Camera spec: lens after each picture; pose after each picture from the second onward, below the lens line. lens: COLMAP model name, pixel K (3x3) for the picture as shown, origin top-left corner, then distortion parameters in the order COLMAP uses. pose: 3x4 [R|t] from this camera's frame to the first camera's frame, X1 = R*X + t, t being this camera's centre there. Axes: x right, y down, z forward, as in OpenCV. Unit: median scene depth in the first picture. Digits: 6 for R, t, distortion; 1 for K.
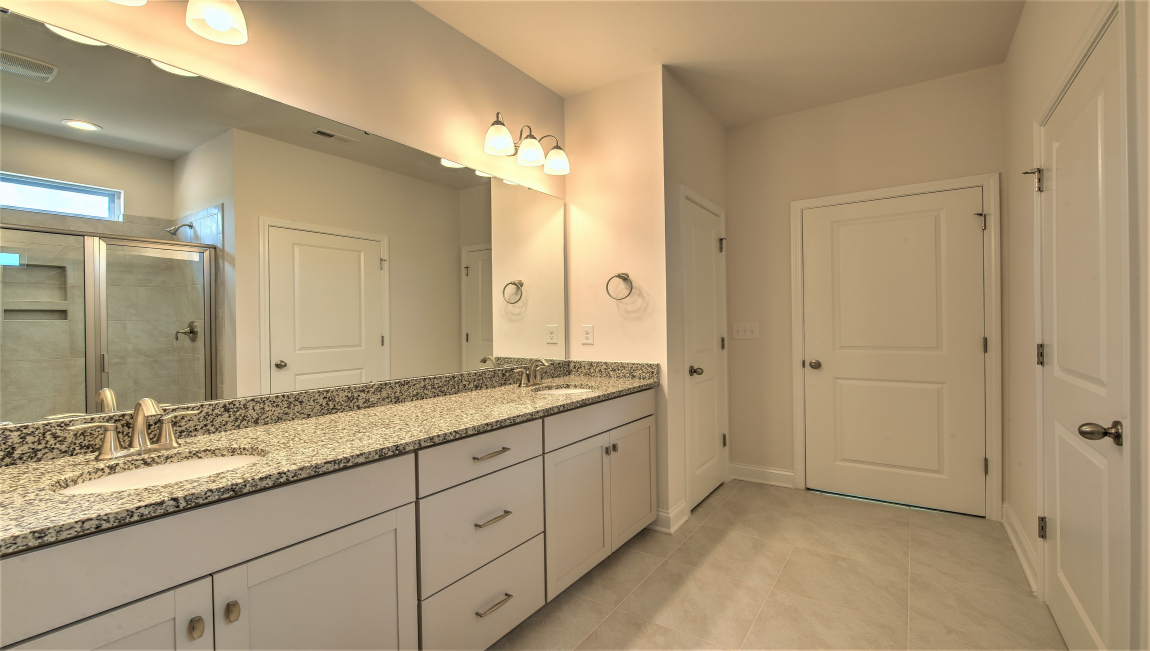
lens RADIAL K [[492.3, 0, 575.0], [0, 492.3, 325.5], [0, 0, 1]] dist [0.000473, -0.001350]
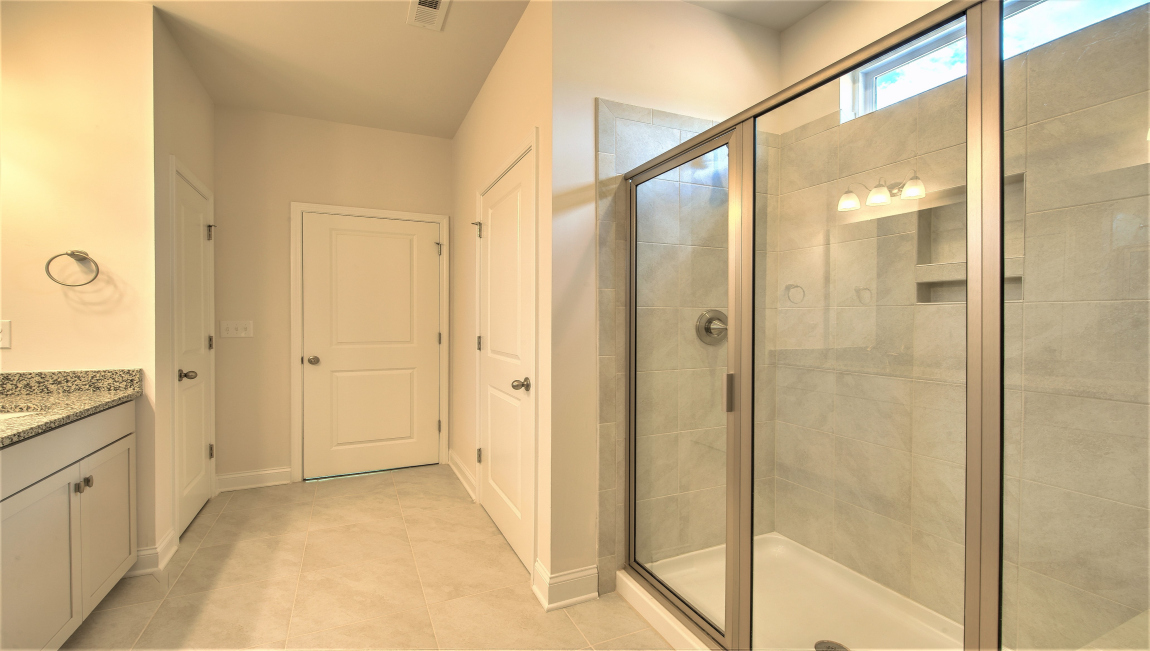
lens RADIAL K [[492.3, 0, 575.0], [0, 492.3, 325.5], [0, 0, 1]] dist [0.000473, -0.001350]
pose [[0.507084, 0.004263, 0.861886, -0.177583], [-0.005533, 0.999983, -0.001691, 0.003639], [-0.861879, -0.003911, 0.507099, -0.029661]]
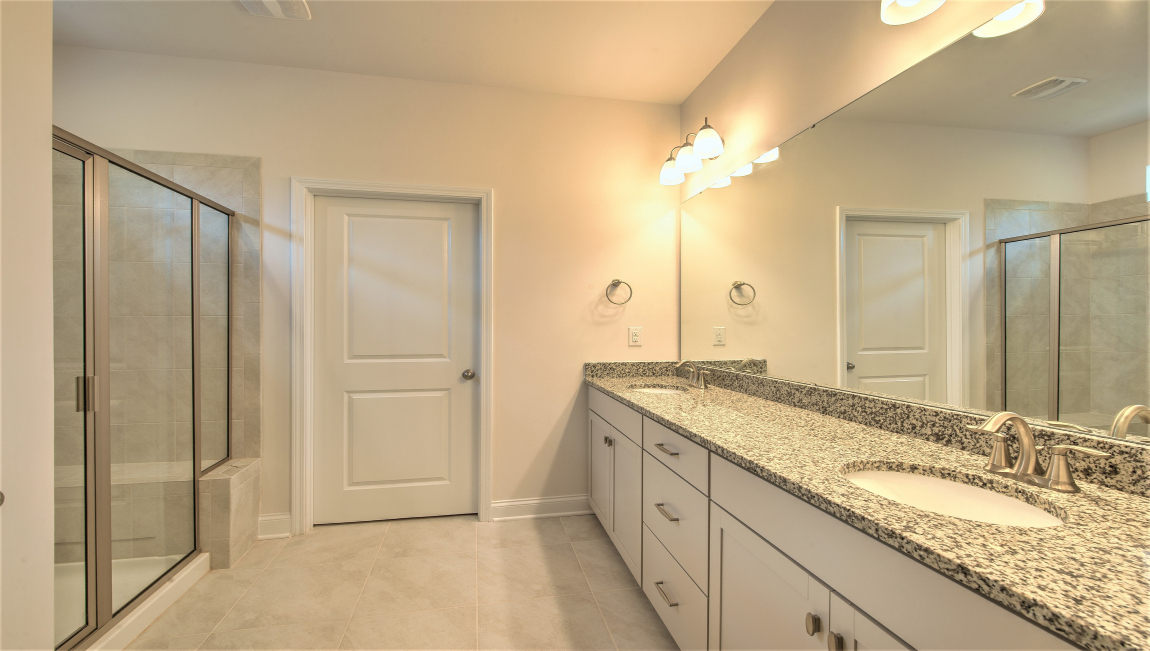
lens RADIAL K [[498.4, 0, 585.9], [0, 498.4, 332.6], [0, 0, 1]] dist [0.003090, -0.000658]
pose [[-0.695284, 0.025029, -0.718299, 0.468724], [0.009682, 0.999629, 0.025461, -0.013372], [0.718670, 0.010748, -0.695269, 1.055261]]
